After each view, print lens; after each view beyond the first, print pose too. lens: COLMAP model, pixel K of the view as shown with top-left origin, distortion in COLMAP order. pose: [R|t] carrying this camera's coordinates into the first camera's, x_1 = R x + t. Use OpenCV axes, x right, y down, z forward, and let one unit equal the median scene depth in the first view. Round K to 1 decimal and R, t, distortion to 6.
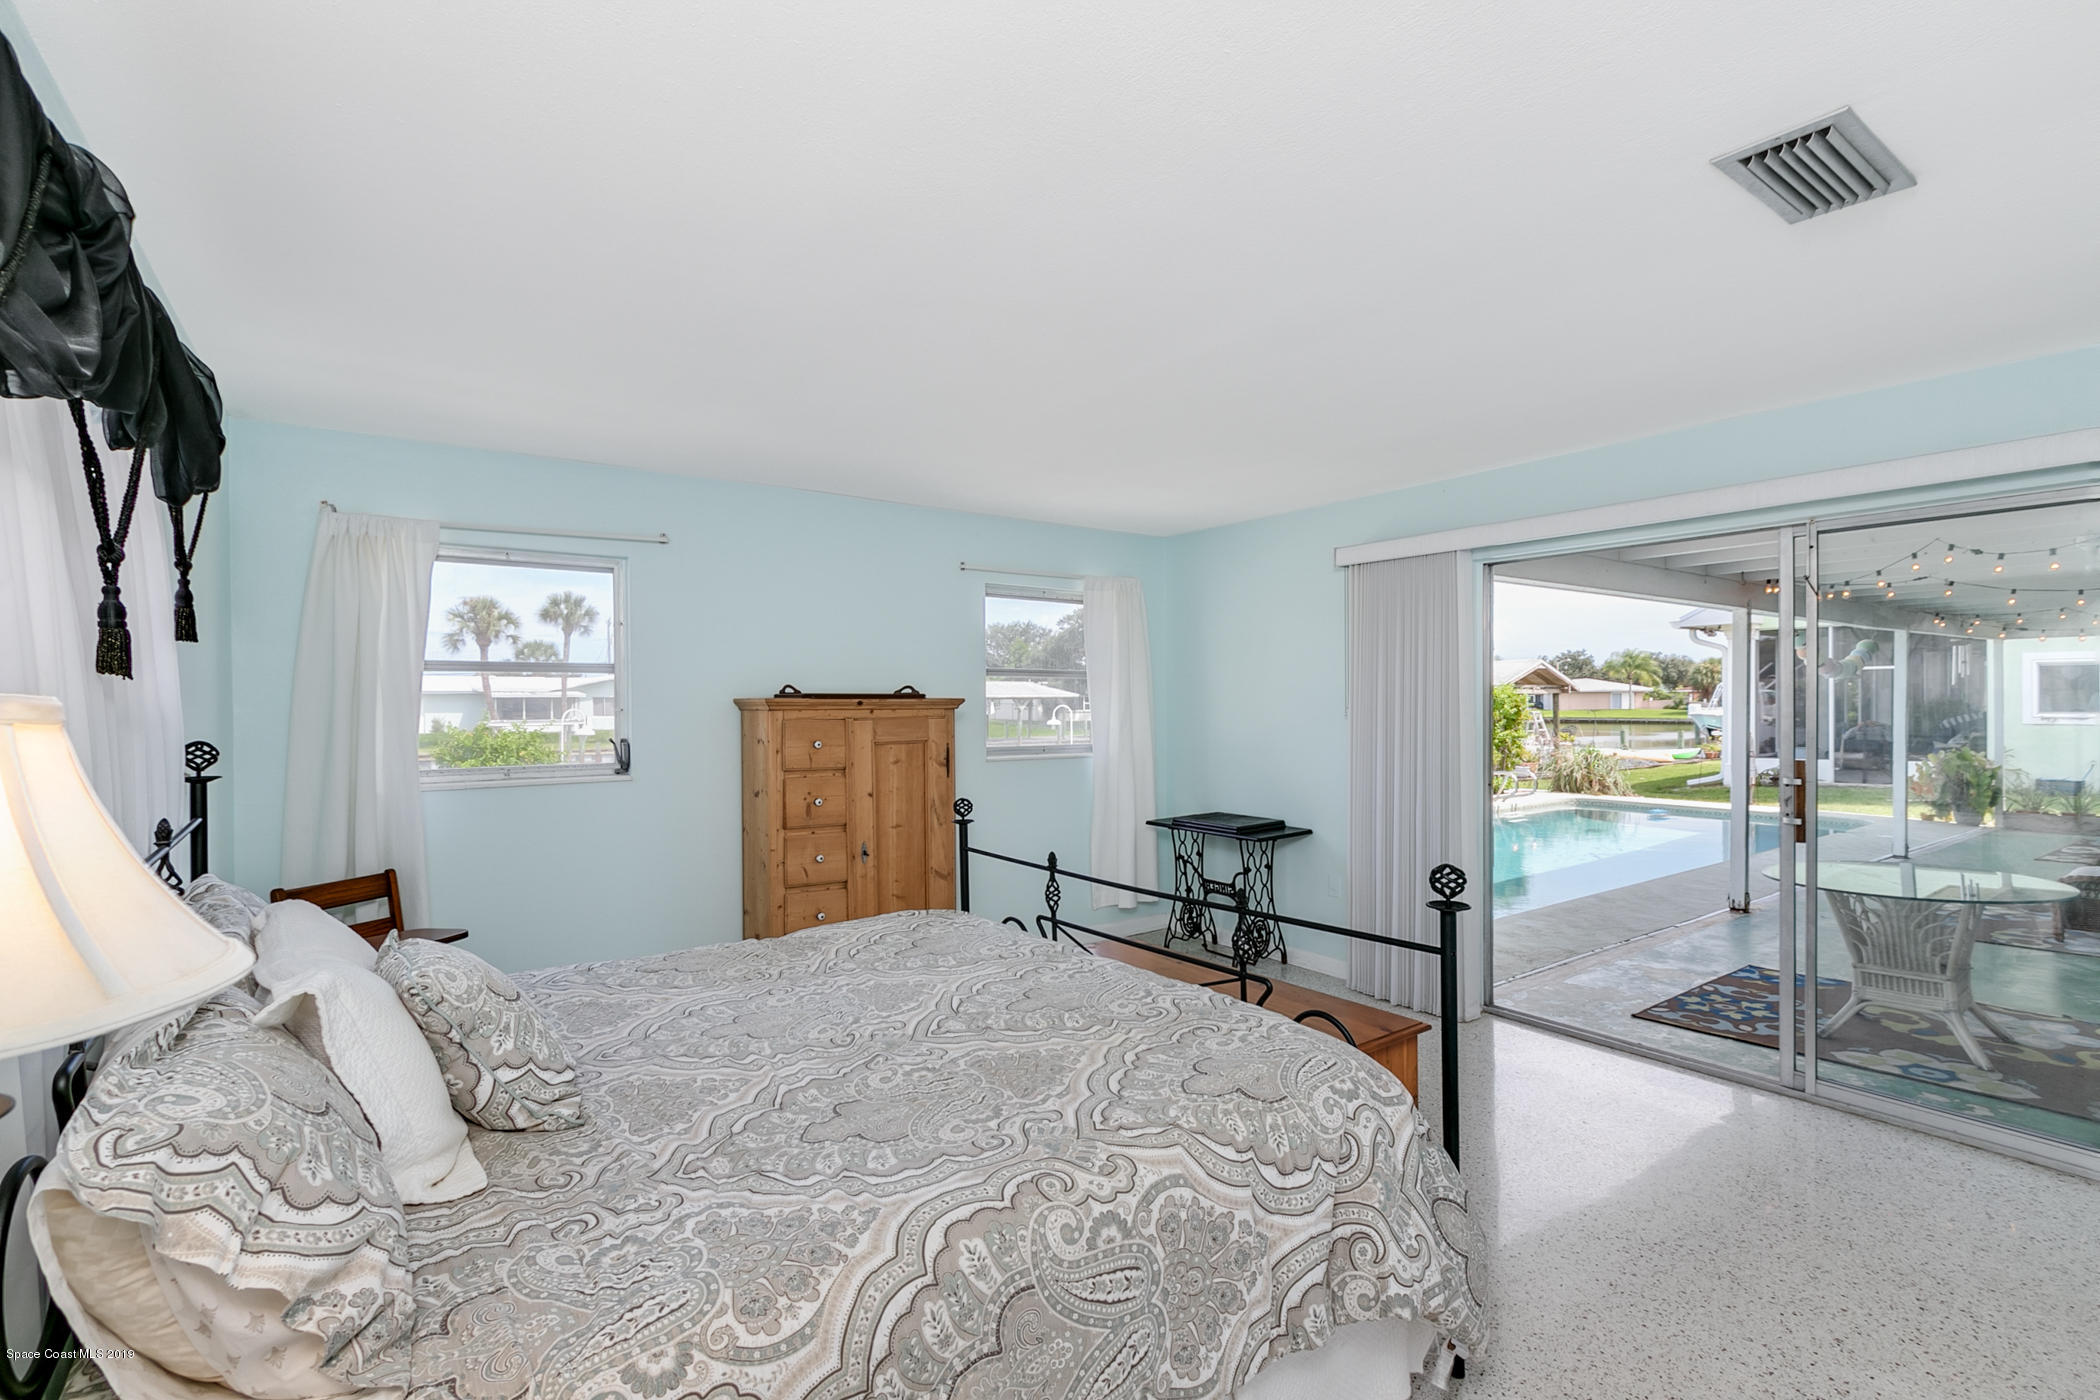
lens RADIAL K [[962.6, 0, 1050.5], [0, 962.6, 706.5], [0, 0, 1]] dist [0.004174, 0.000747]
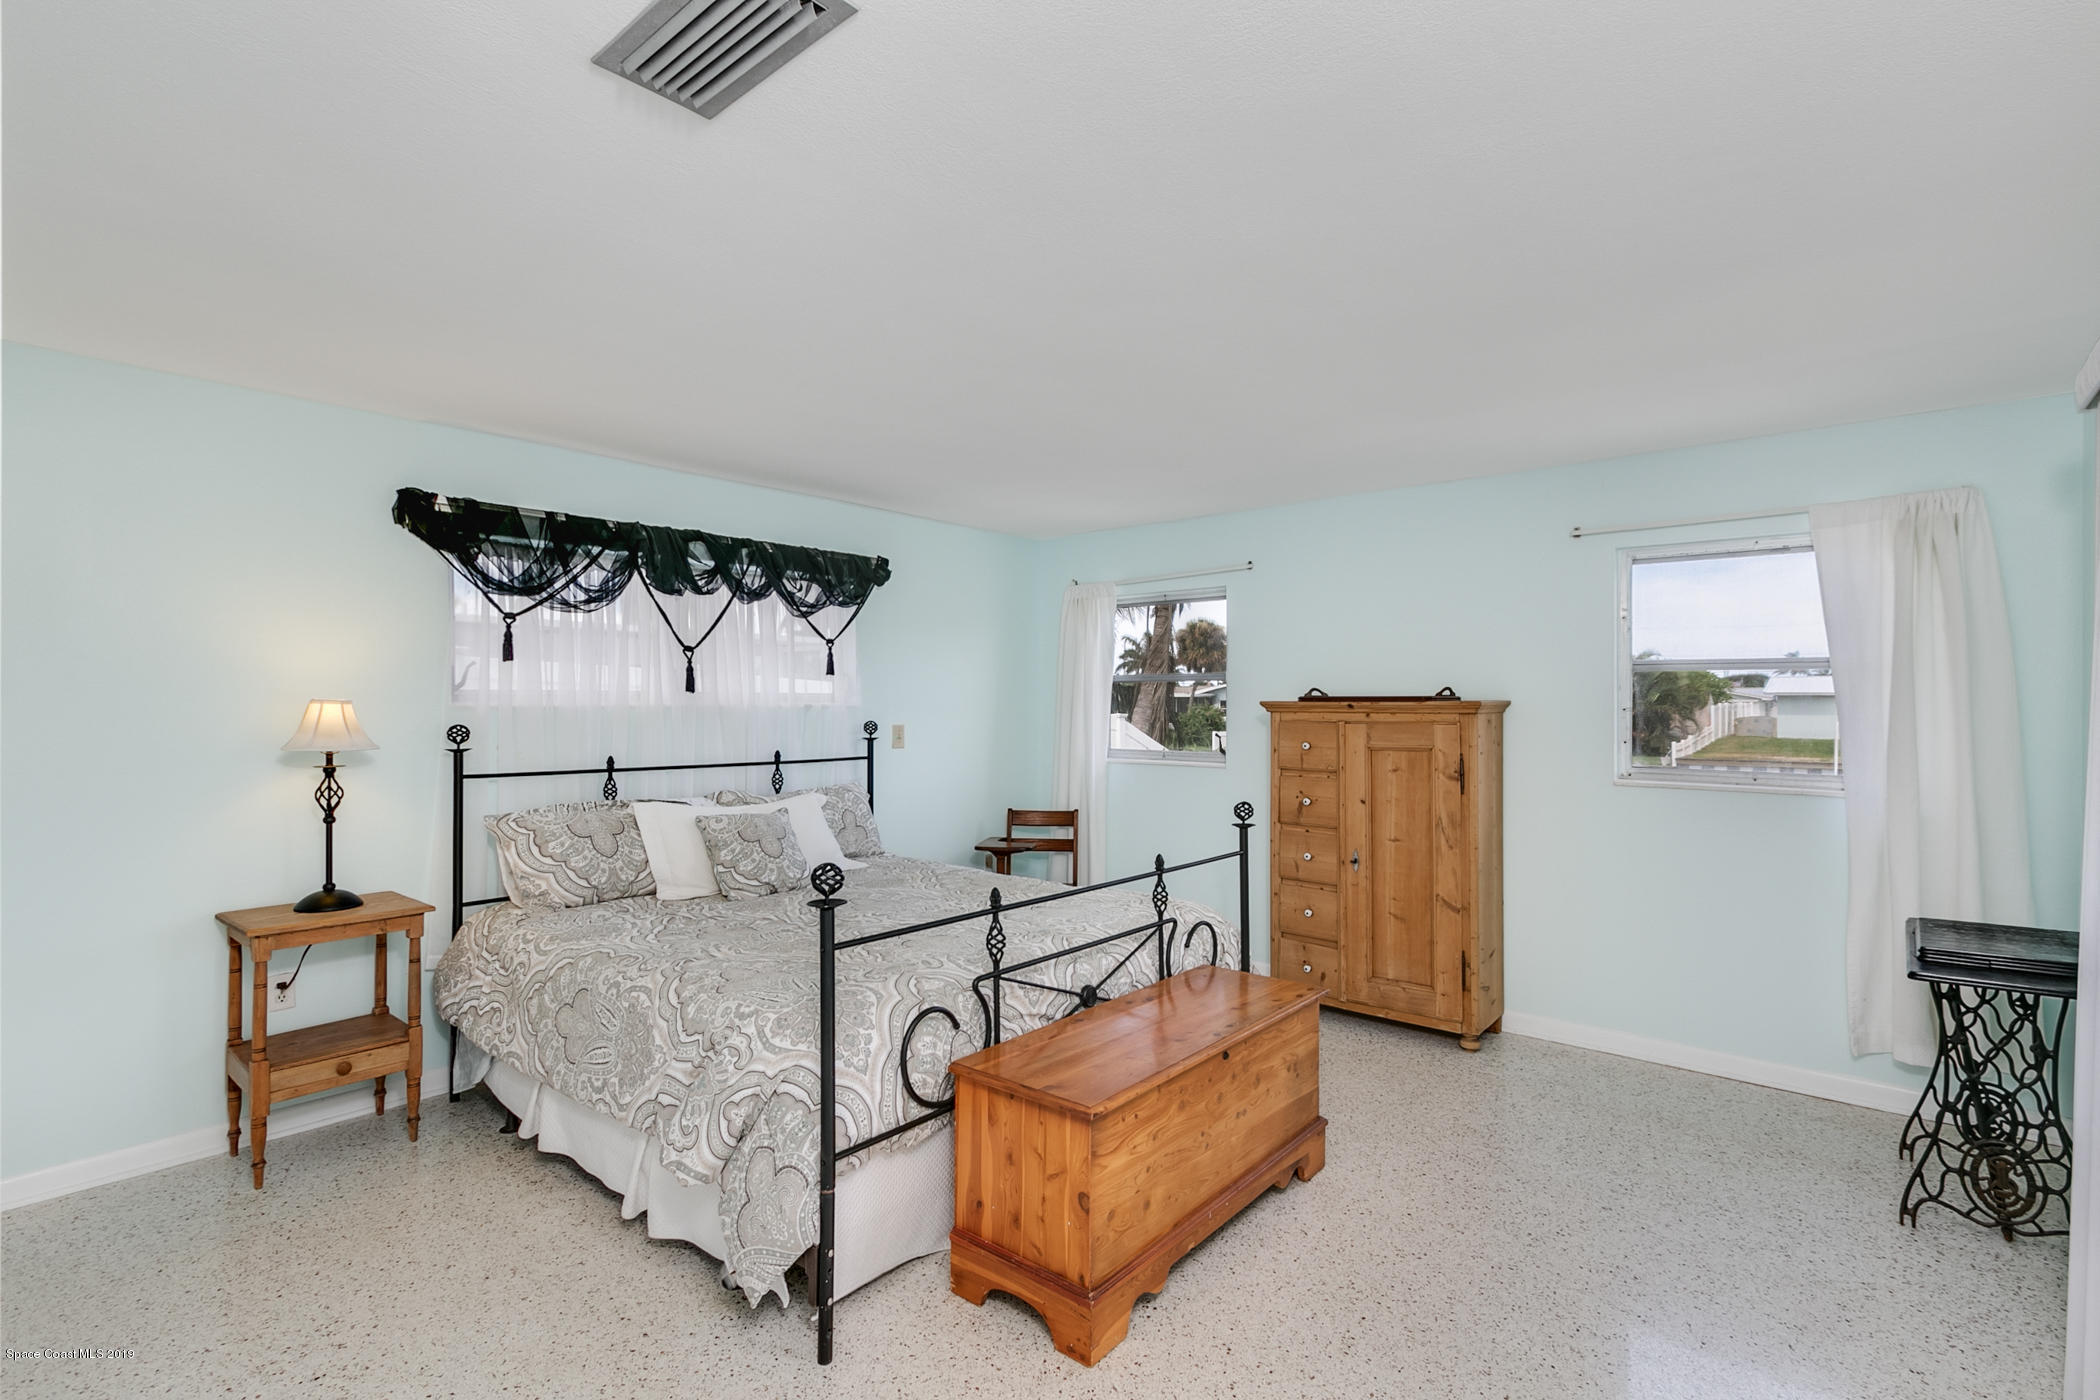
lens RADIAL K [[992.3, 0, 1034.1], [0, 992.3, 703.7], [0, 0, 1]] dist [0.001284, 0.000750]
pose [[0.211750, 0.001955, -0.977322, 0.716315], [-0.005844, 0.999983, 0.000734, -0.005065], [0.977306, 0.005556, 0.211758, 0.471000]]
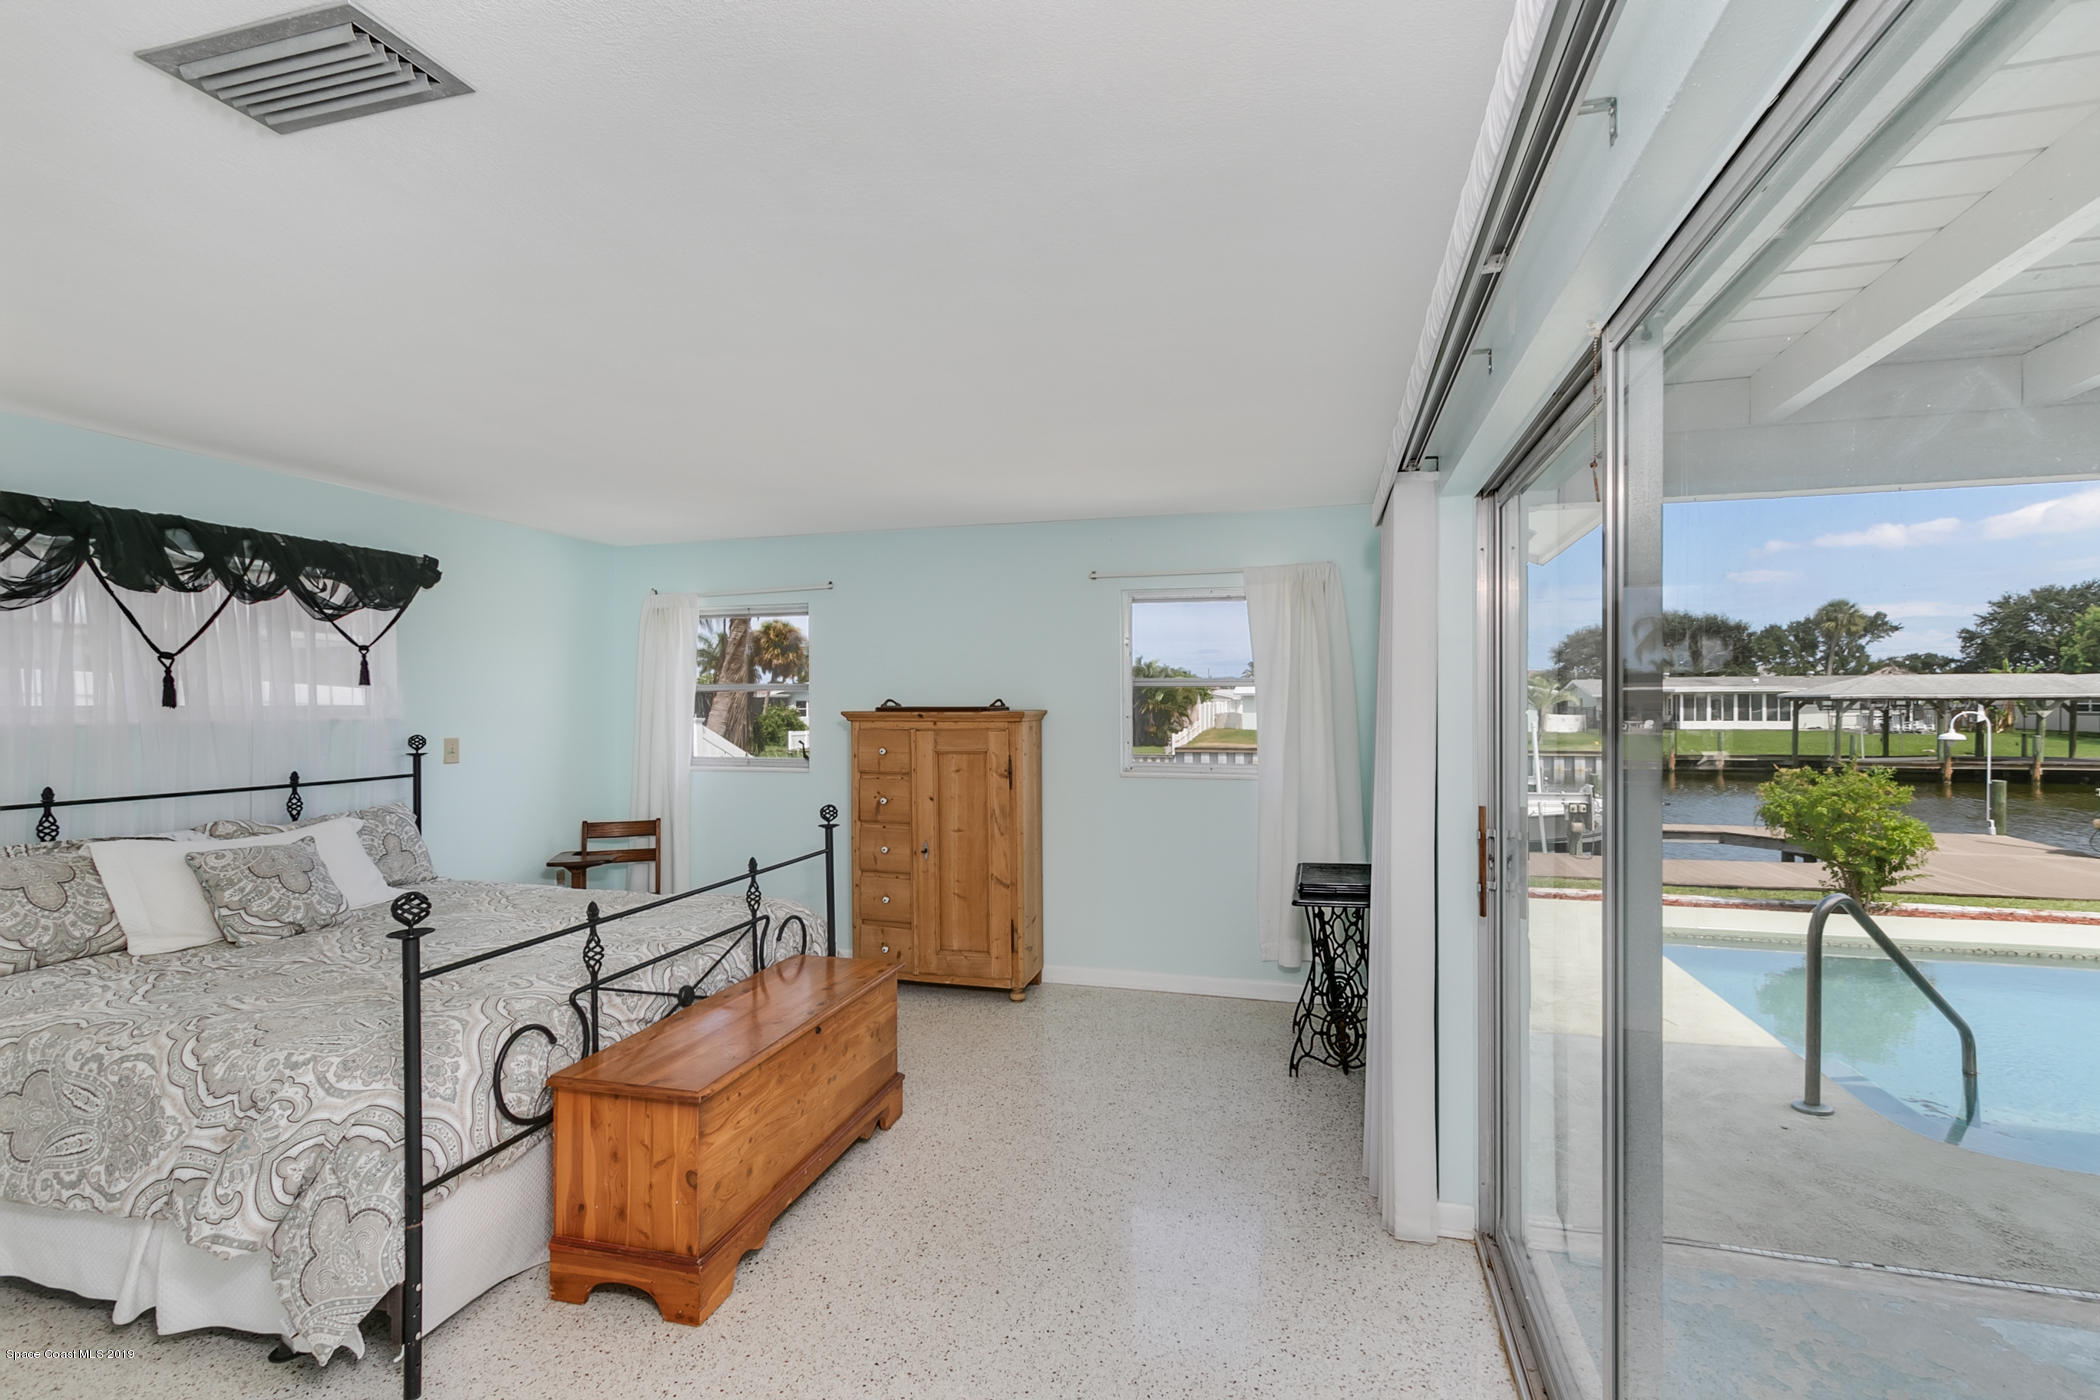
lens RADIAL K [[962.6, 0, 1050.5], [0, 962.6, 706.5], [0, 0, 1]] dist [0.004174, 0.000747]
pose [[0.611021, 0.002378, -0.791611, 0.777603], [-0.000763, 0.999997, 0.002416, -0.017272], [0.791614, -0.000872, 0.611021, 0.433846]]
